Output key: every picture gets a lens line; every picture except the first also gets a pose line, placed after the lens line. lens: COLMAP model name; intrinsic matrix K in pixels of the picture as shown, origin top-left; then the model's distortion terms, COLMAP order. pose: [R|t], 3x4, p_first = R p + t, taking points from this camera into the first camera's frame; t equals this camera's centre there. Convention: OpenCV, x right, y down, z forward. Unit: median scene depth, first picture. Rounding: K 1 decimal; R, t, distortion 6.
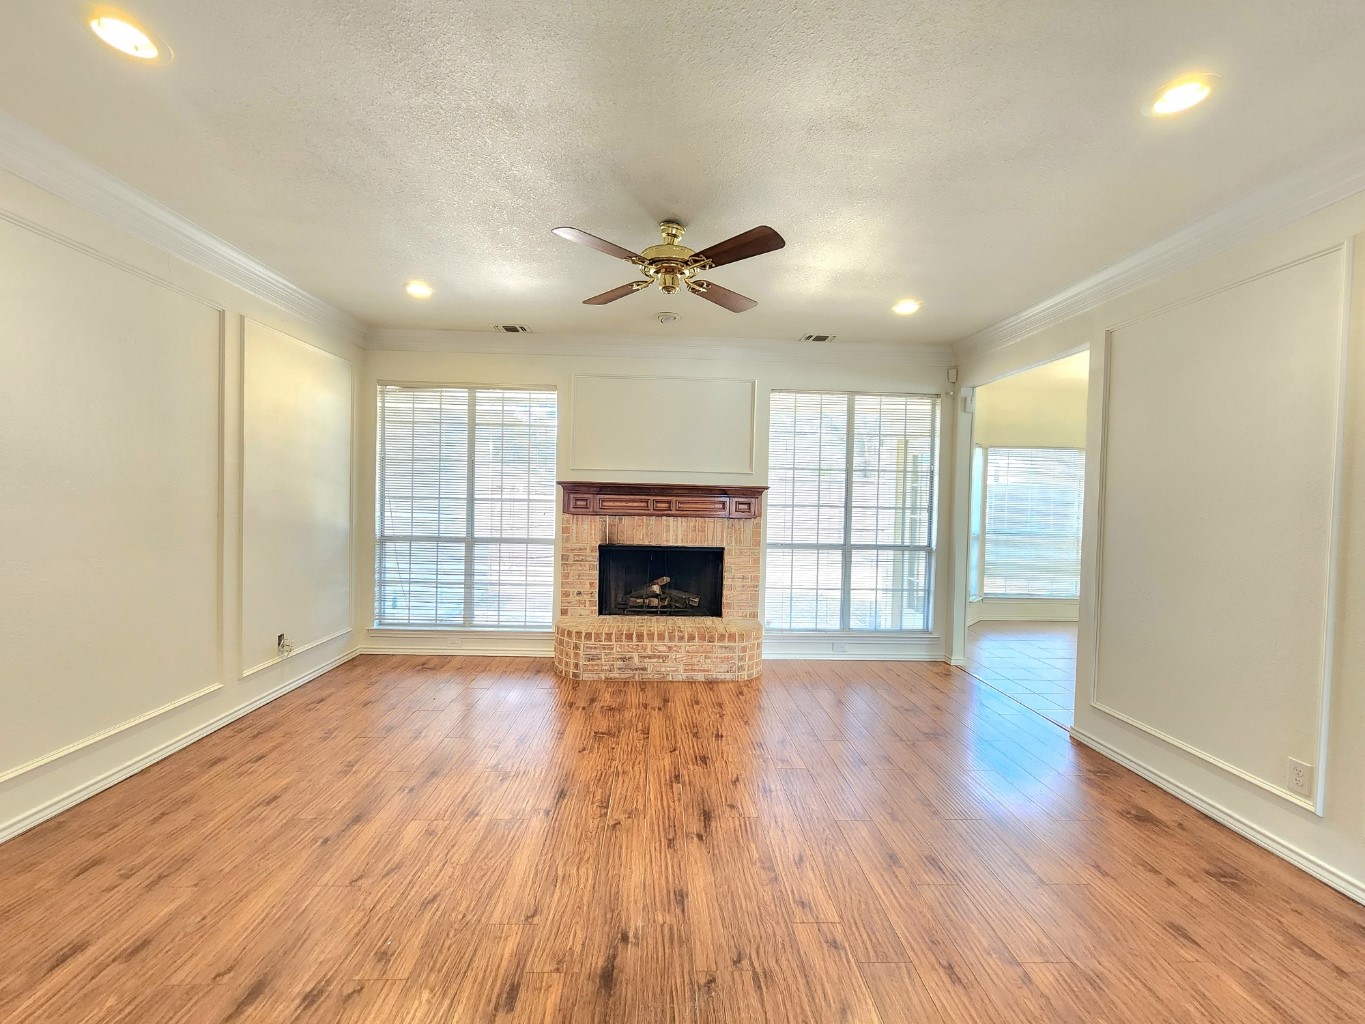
lens RADIAL K [[556.2, 0, 689.4], [0, 556.2, 510.3], [0, 0, 1]] dist [-0.002653, 0.000436]
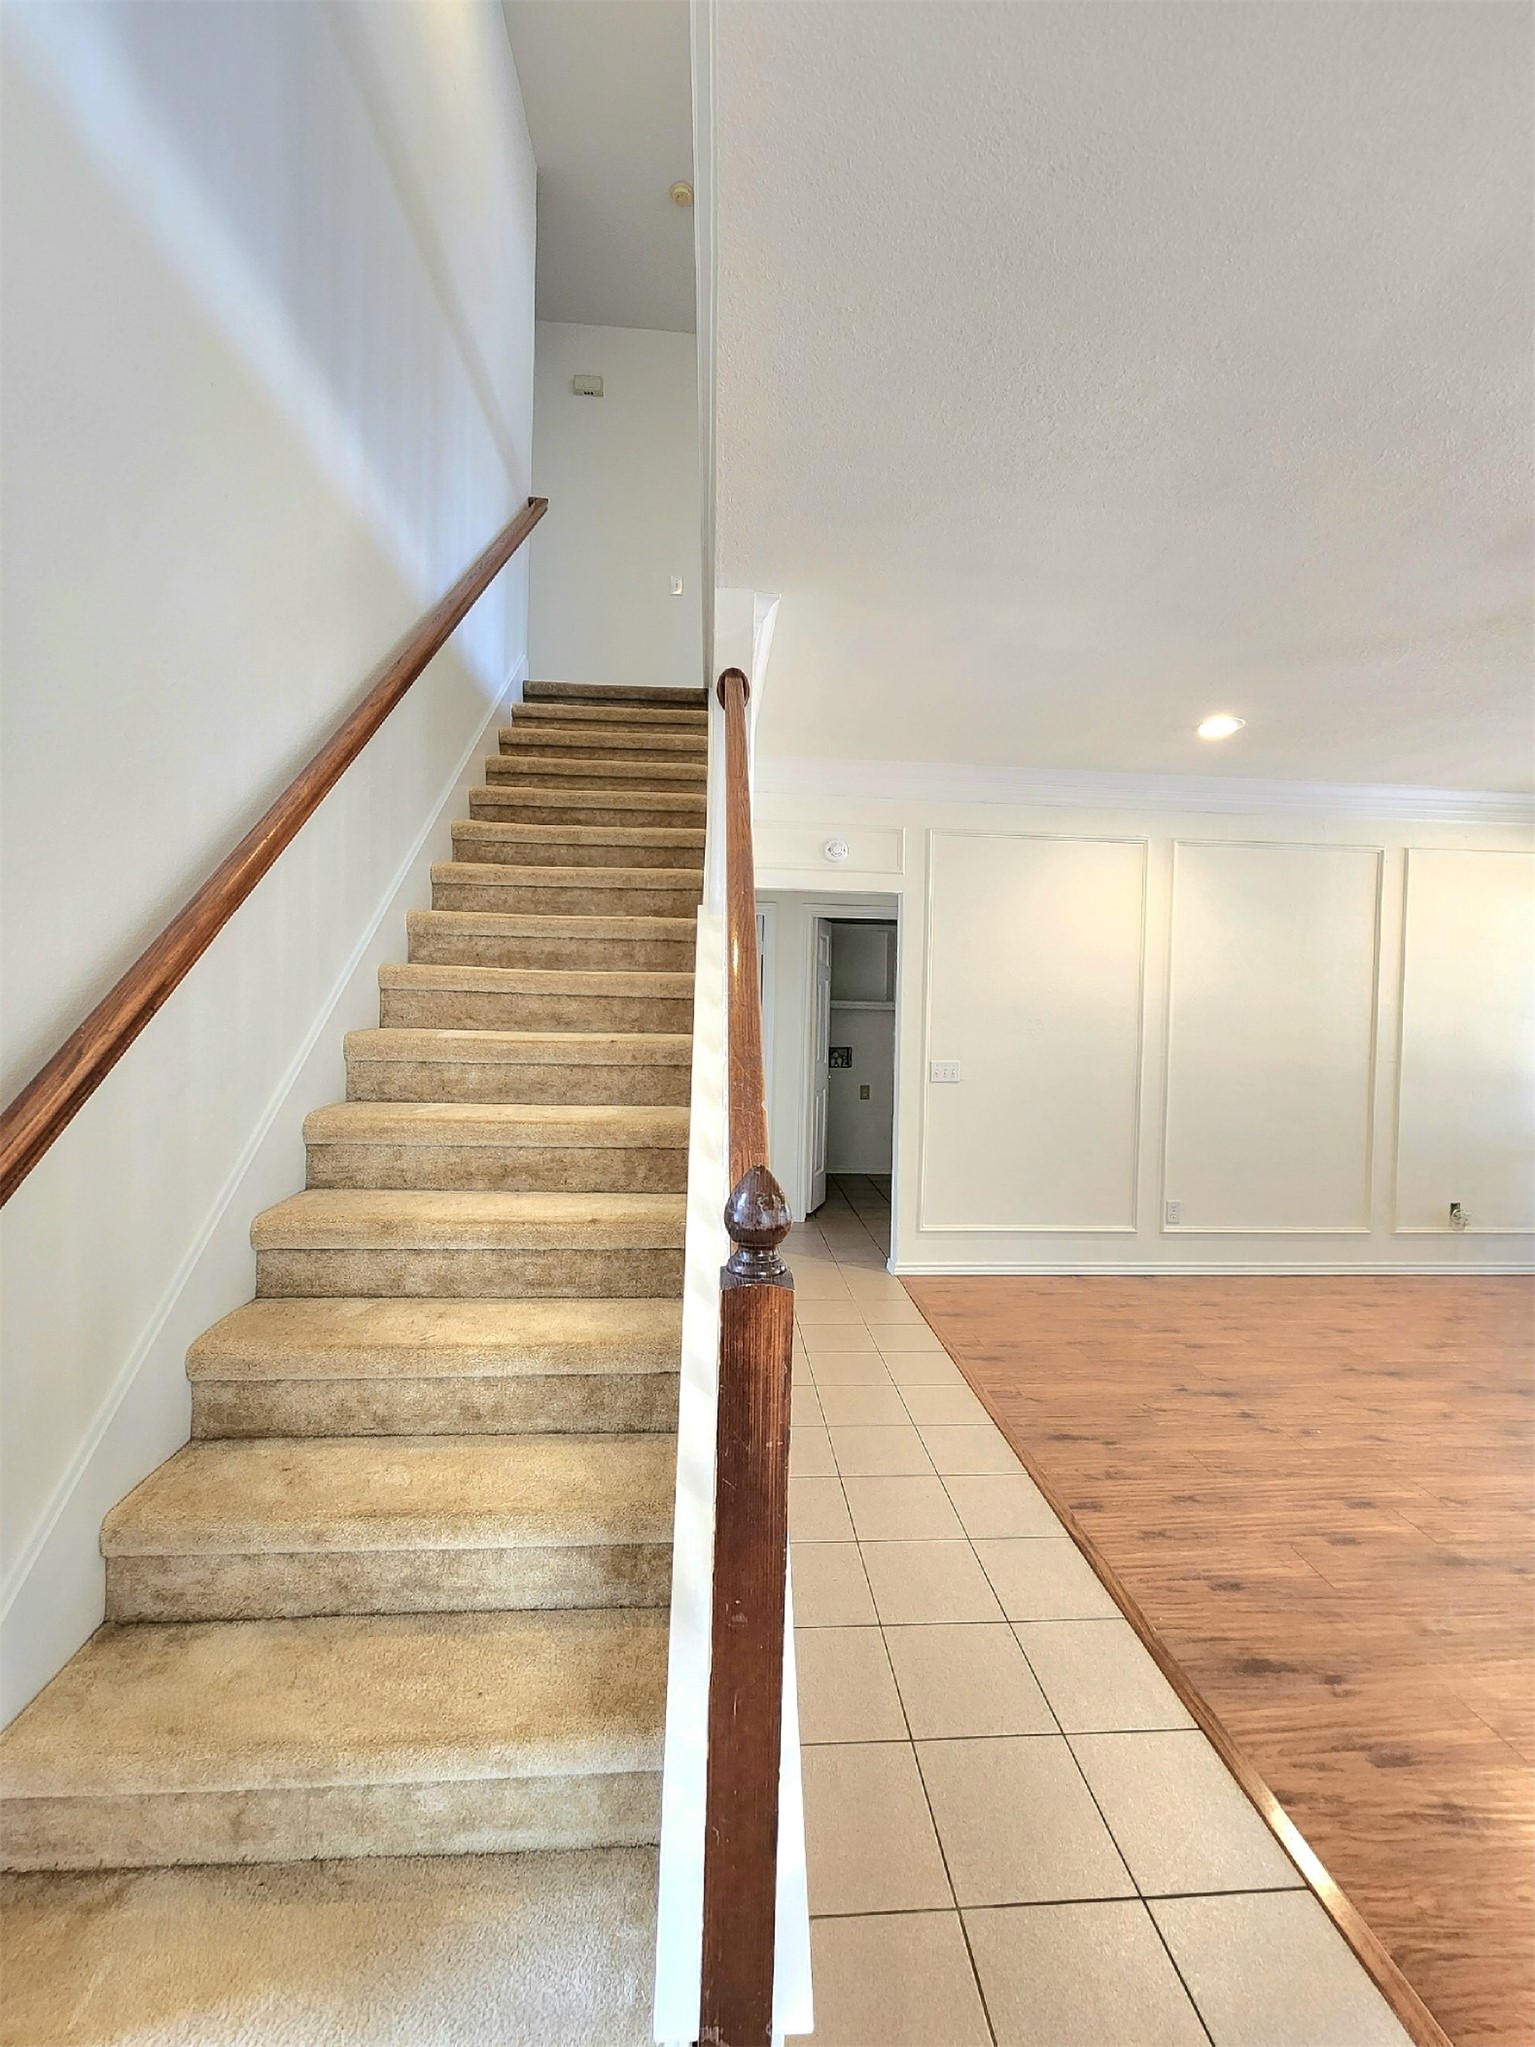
lens RADIAL K [[834.1, 0, 771.5], [0, 834.1, 1022.8], [0, 0, 1]] dist [-0.002653, 0.000436]
pose [[0.024110, -0.002128, -0.999707, 0.379776], [-0.049273, 0.998780, -0.003315, 0.003446], [0.998494, 0.049339, 0.023976, -0.065098]]
